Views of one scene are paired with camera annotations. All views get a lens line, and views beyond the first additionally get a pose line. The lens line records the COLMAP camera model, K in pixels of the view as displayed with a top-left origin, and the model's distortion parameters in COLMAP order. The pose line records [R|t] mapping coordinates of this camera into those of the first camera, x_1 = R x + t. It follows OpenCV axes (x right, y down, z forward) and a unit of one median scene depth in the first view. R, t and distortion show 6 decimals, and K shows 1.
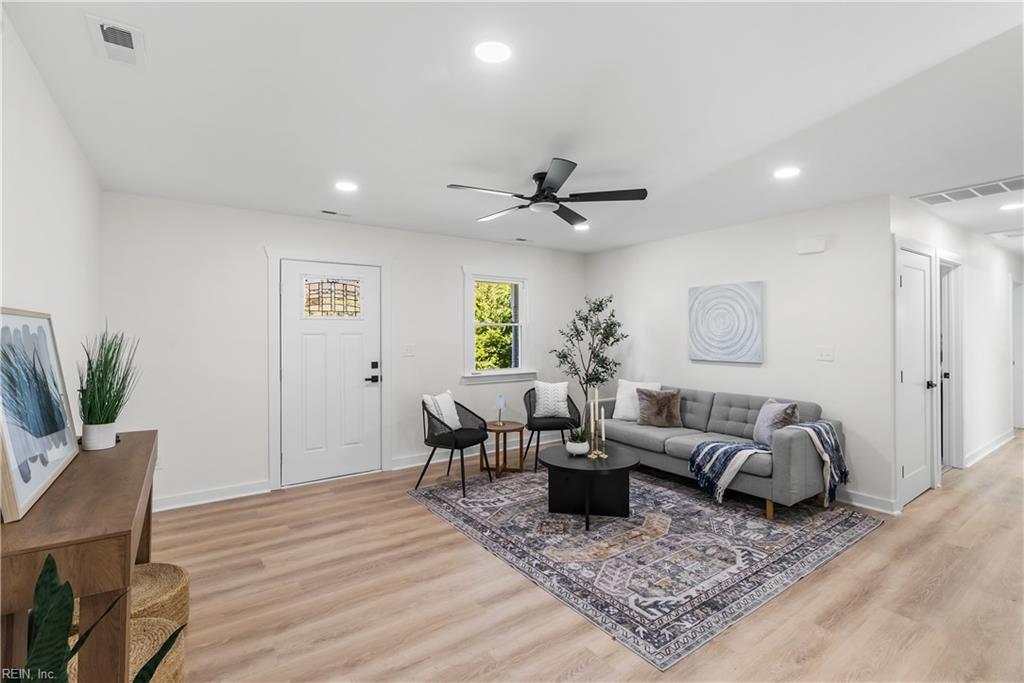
lens RADIAL K [[478.5, 0, 517.9], [0, 478.5, 333.0], [0, 0, 1]] dist [-0.021257, 0.007879]
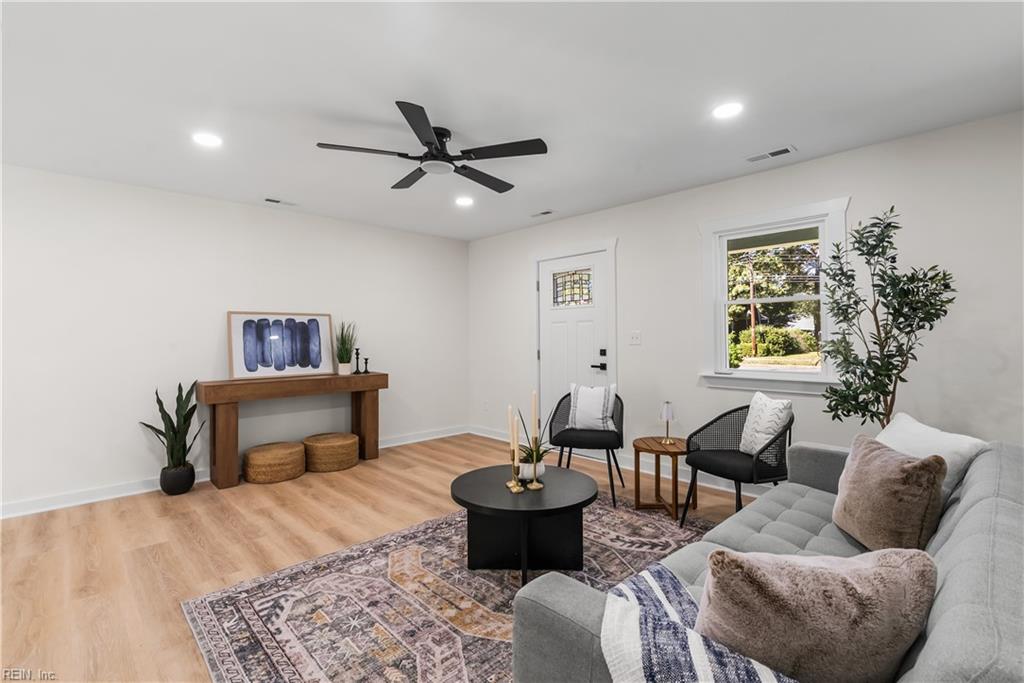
lens RADIAL K [[478.5, 0, 517.9], [0, 478.5, 333.0], [0, 0, 1]] dist [-0.021257, 0.007879]
pose [[0.131351, -0.004113, -0.991327, 1.049212], [0.003553, 0.999987, -0.003678, 0.049115], [0.991330, -0.003039, 0.131364, 1.128683]]
